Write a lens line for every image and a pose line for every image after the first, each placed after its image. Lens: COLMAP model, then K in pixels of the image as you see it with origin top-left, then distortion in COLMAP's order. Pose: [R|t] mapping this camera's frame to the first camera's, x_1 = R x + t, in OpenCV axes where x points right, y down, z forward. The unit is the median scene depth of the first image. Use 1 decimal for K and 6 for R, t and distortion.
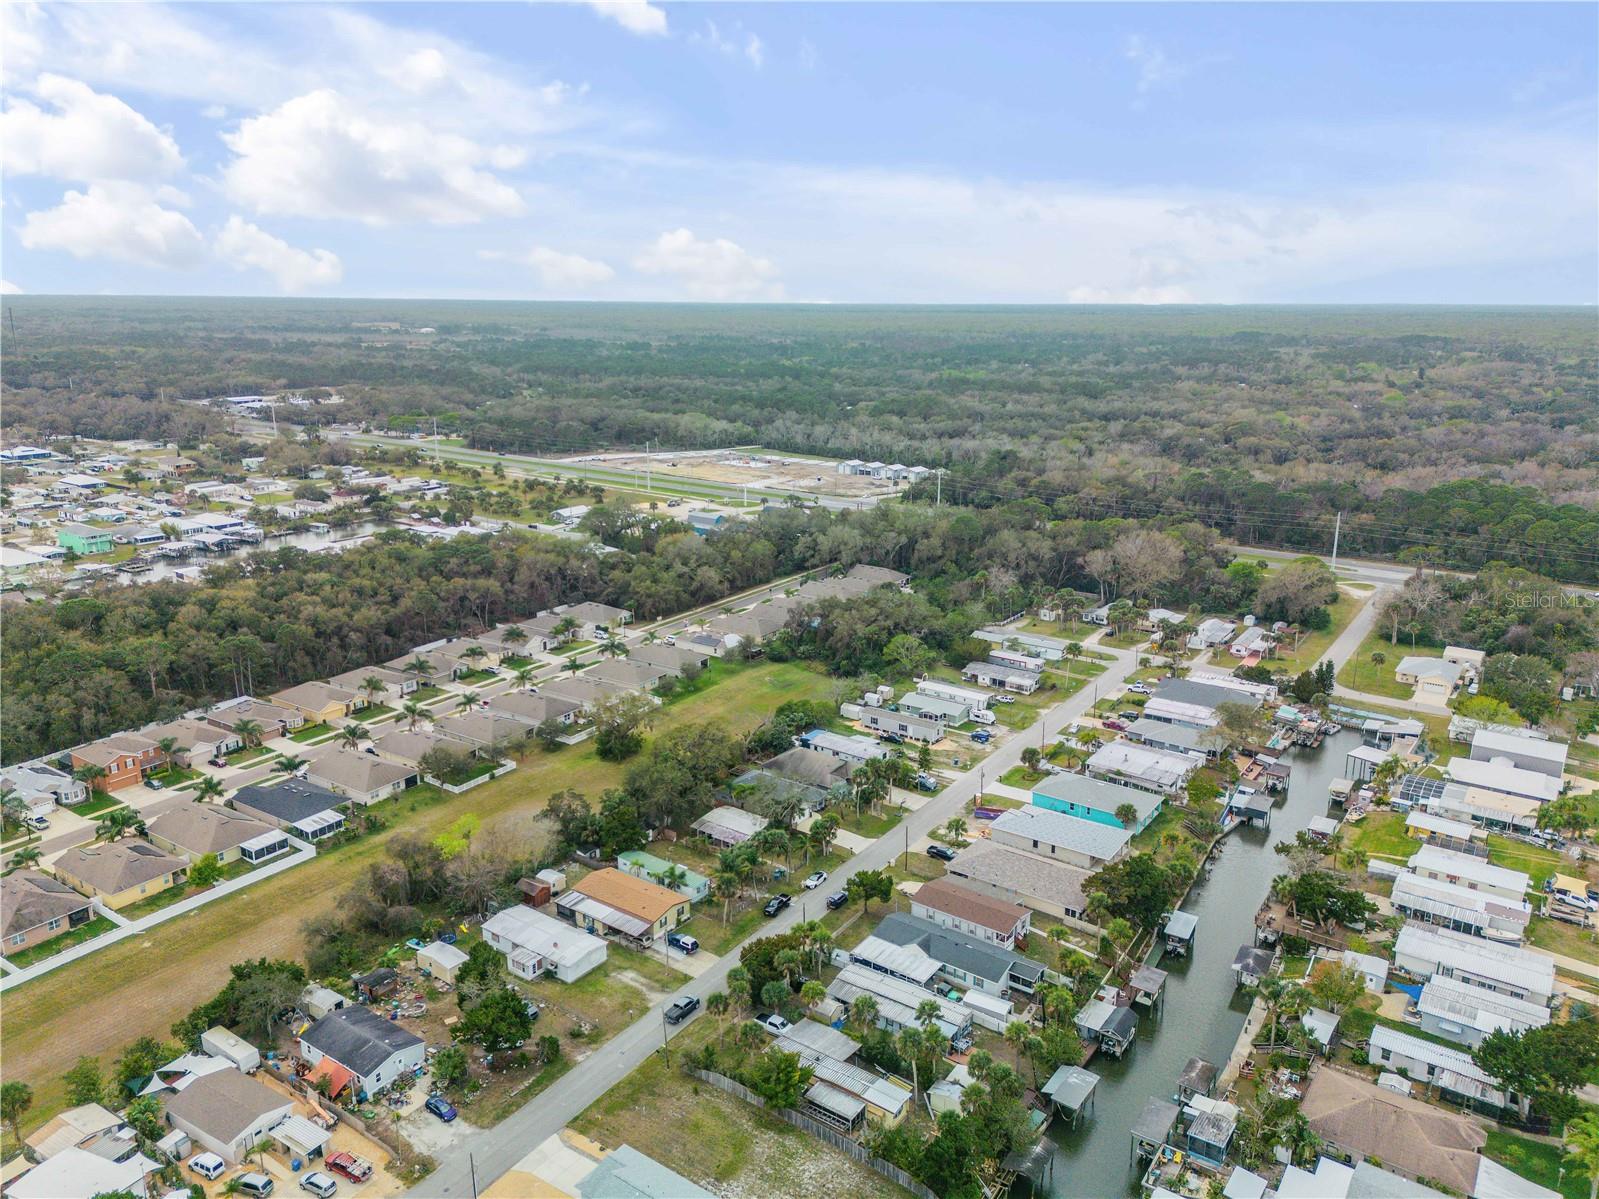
lens RADIAL K [[1111.8, 0, 799.5], [0, 1111.8, 599.5], [0, 0, 1]] dist [0.102016, -0.124890]
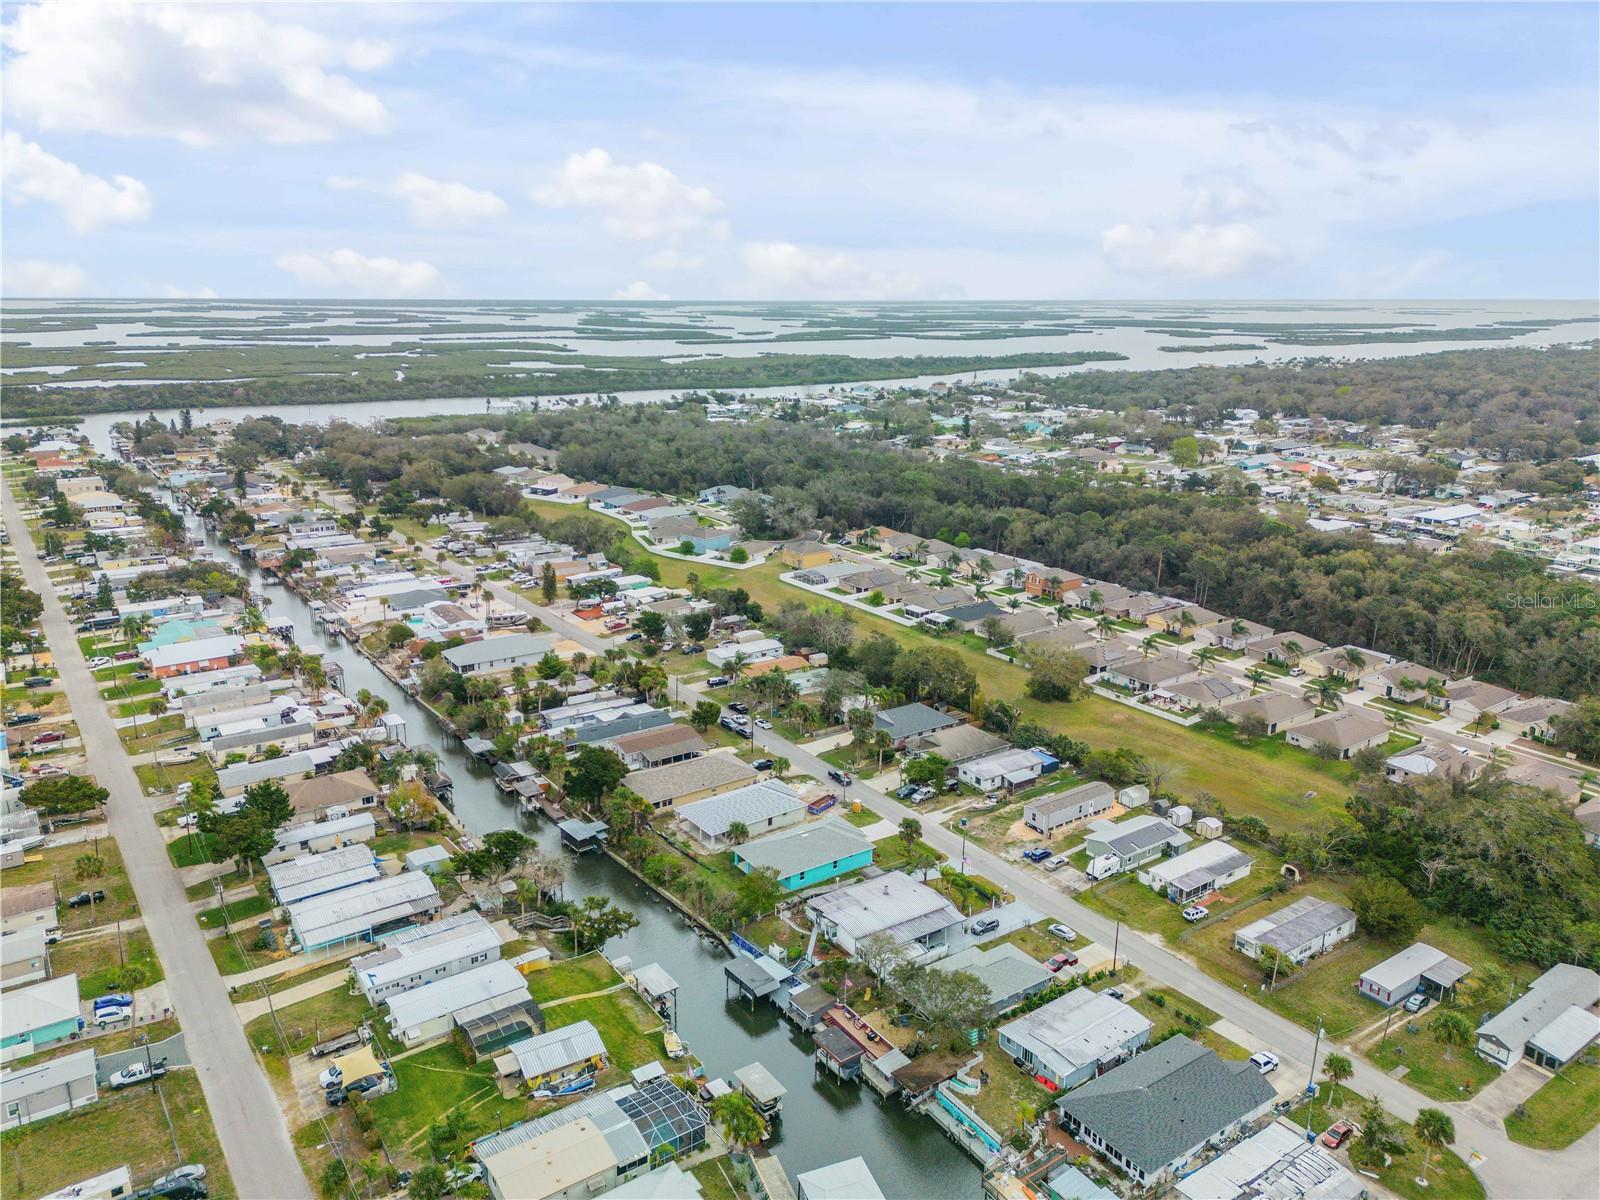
lens RADIAL K [[1112.5, 0, 800.0], [0, 1112.5, 600.0], [0, 0, 1]] dist [0.102016, -0.124890]
pose [[-0.333286, 0.245530, -0.910294, 0.938883], [-0.251376, 0.907405, 0.336787, -0.270139], [0.908697, 0.341073, -0.240704, 1.059969]]
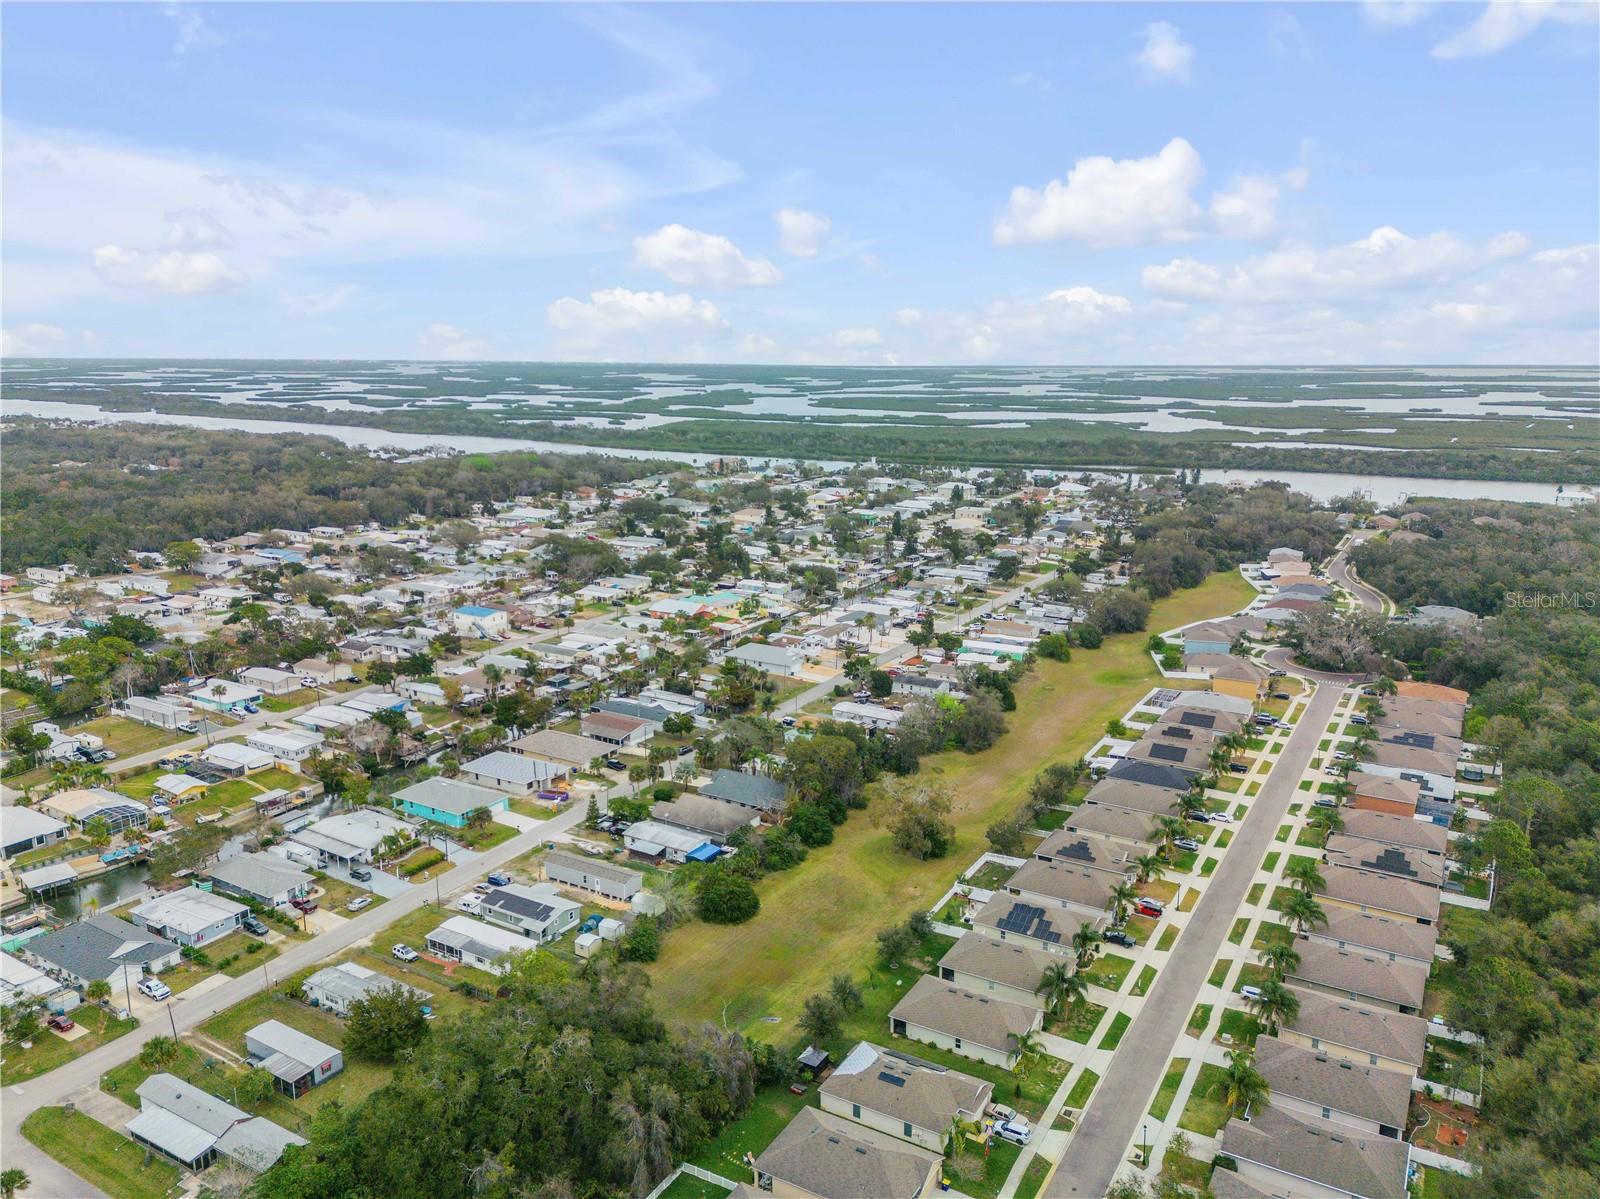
lens RADIAL K [[1112.5, 0, 800.0], [0, 1112.5, 599.5], [0, 0, 1]] dist [0.102016, -0.124890]
pose [[-0.996750, 0.023016, -0.077203, -0.006304], [-0.014556, 0.891097, 0.453580, -0.485381], [0.079235, 0.453229, -0.887865, 1.808777]]
